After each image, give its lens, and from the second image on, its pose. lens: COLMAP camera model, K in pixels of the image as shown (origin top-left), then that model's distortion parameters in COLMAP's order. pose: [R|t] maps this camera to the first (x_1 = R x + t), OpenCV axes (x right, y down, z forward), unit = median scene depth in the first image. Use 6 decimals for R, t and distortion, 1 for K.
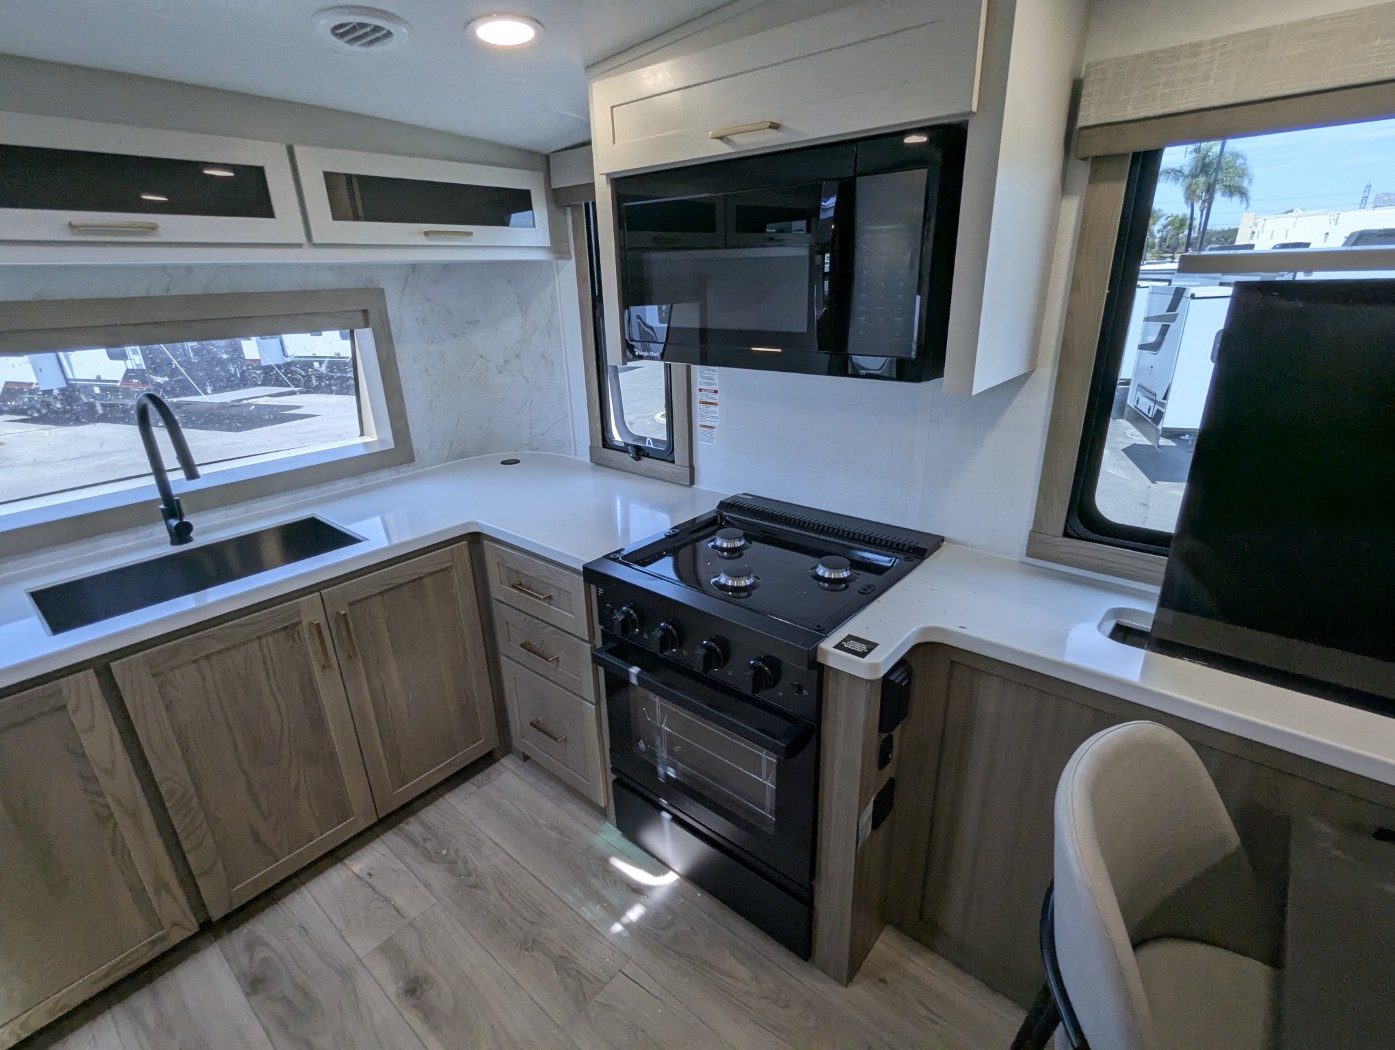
lens RADIAL K [[663.4, 0, 694.3], [0, 663.4, 523.6], [0, 0, 1]] dist [-0.003182, 0.001931]
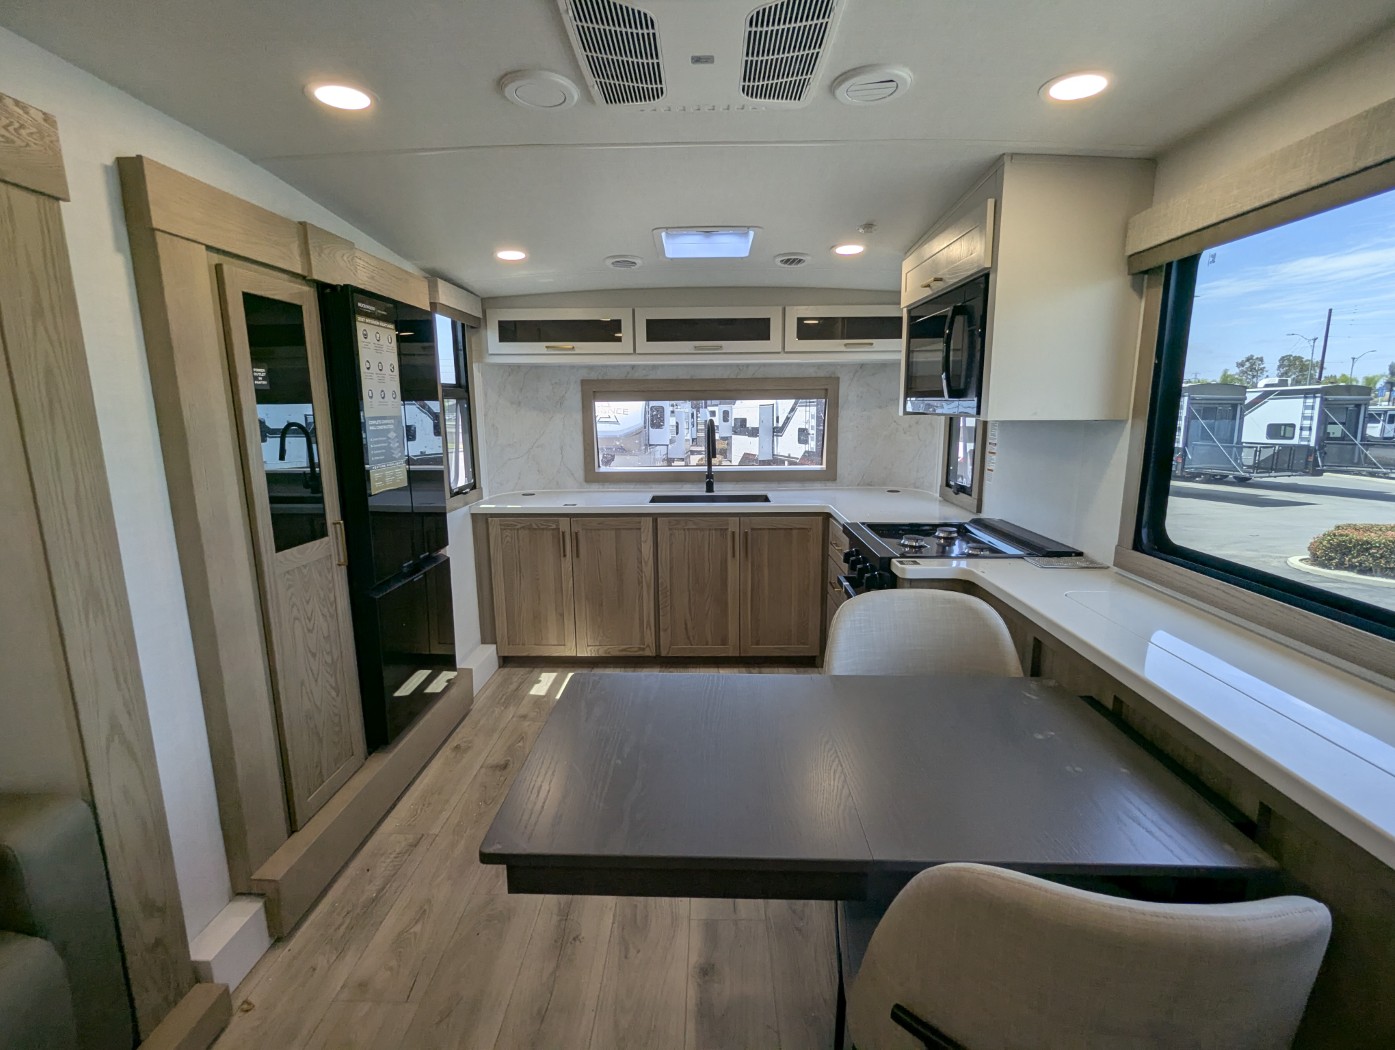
lens RADIAL K [[663.4, 0, 696.3], [0, 663.4, 529.4], [0, 0, 1]] dist [-0.003182, 0.001931]
pose [[0.626823, 0.166953, -0.761065, 0.834579], [-0.281892, 0.959199, -0.021753, 0.206551], [0.726381, 0.228173, 0.648311, -0.363893]]
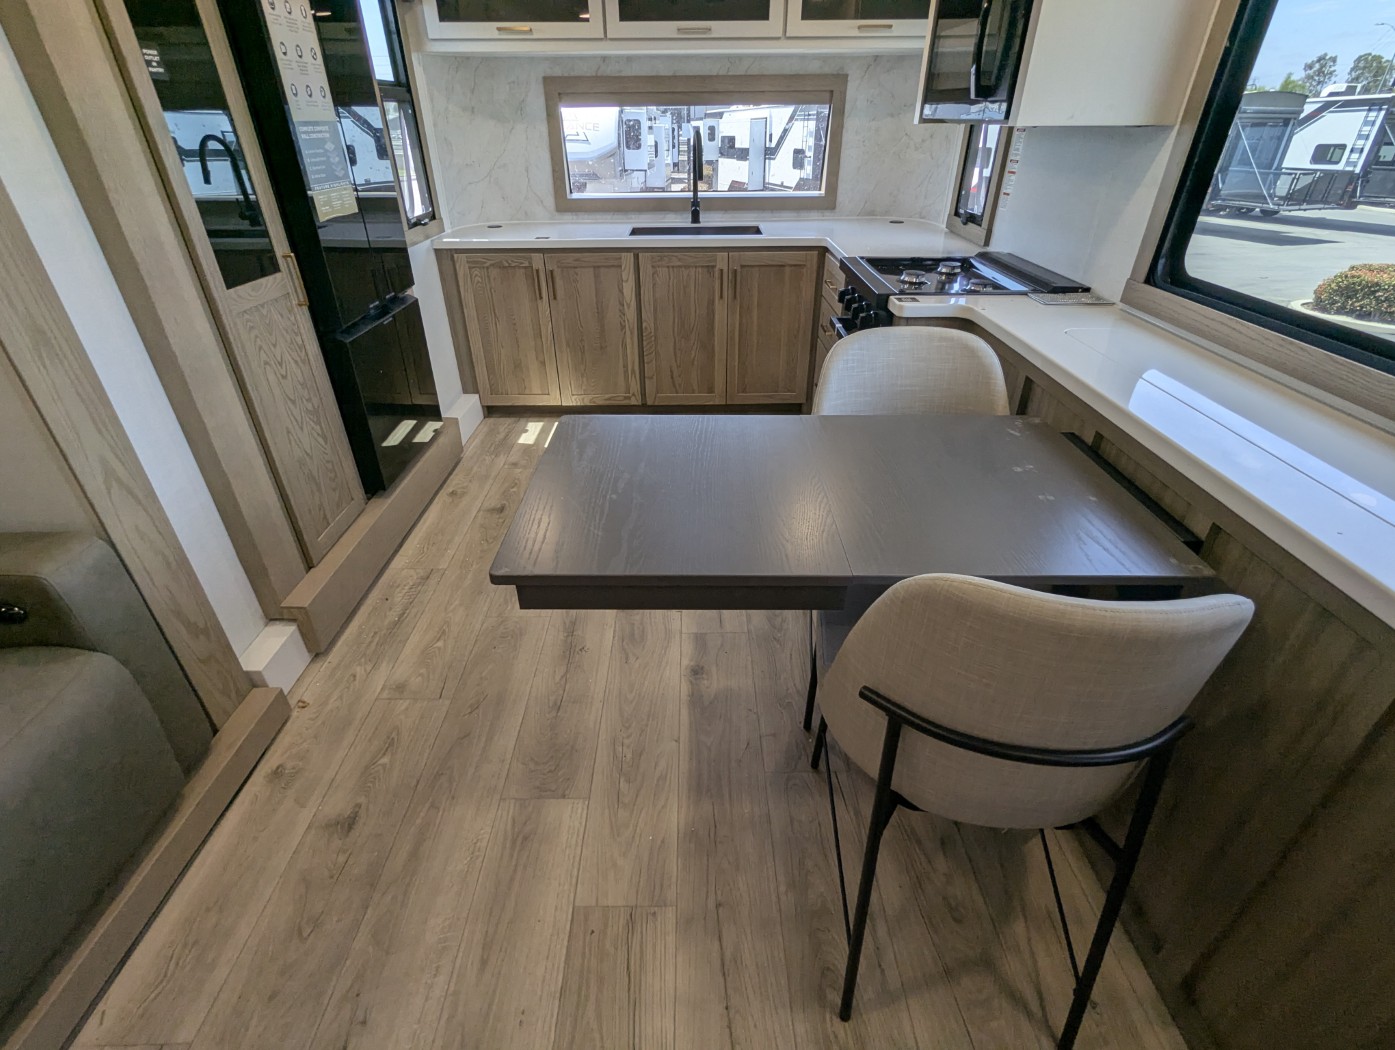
lens RADIAL K [[663.4, 0, 696.7], [0, 663.4, 529.1], [0, 0, 1]] dist [-0.003182, 0.001931]
pose [[0.646369, 0.421649, -0.635940, 0.827639], [-0.278385, 0.906312, 0.317964, 0.225262], [0.710429, -0.028485, 0.703192, -0.361355]]
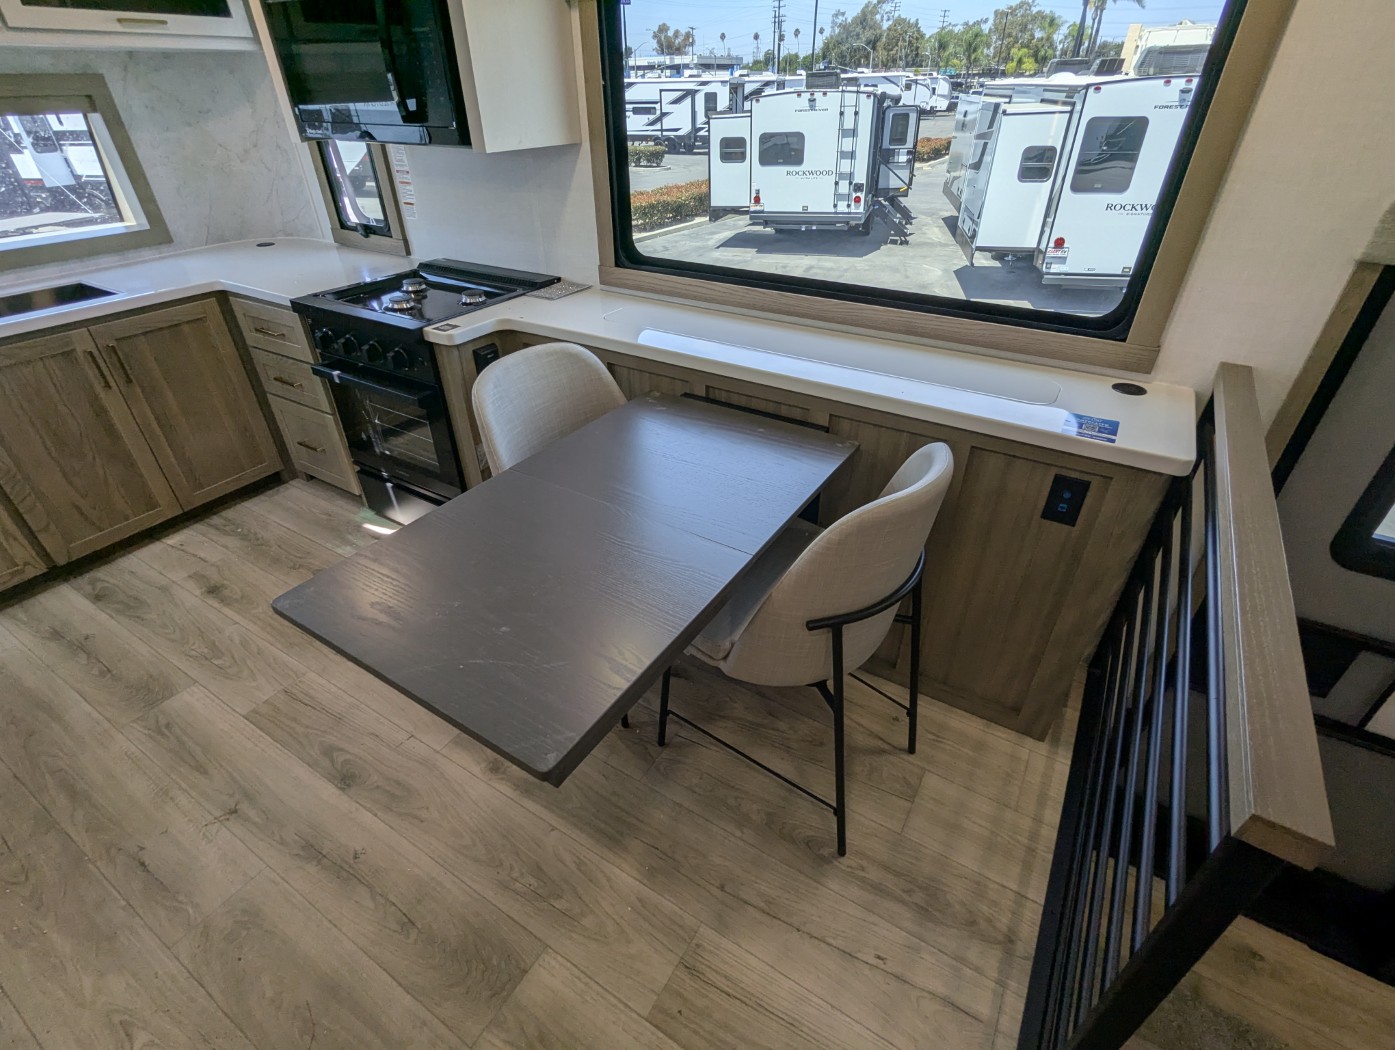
lens RADIAL K [[663.4, 0, 697.0], [0, 663.4, 527.2], [0, 0, 1]] dist [-0.003182, 0.001931]
pose [[0.989086, -0.064202, 0.132617, 0.422883], [0.032095, 0.972341, 0.231351, 0.213369], [-0.143802, -0.224570, 0.963789, -0.521850]]
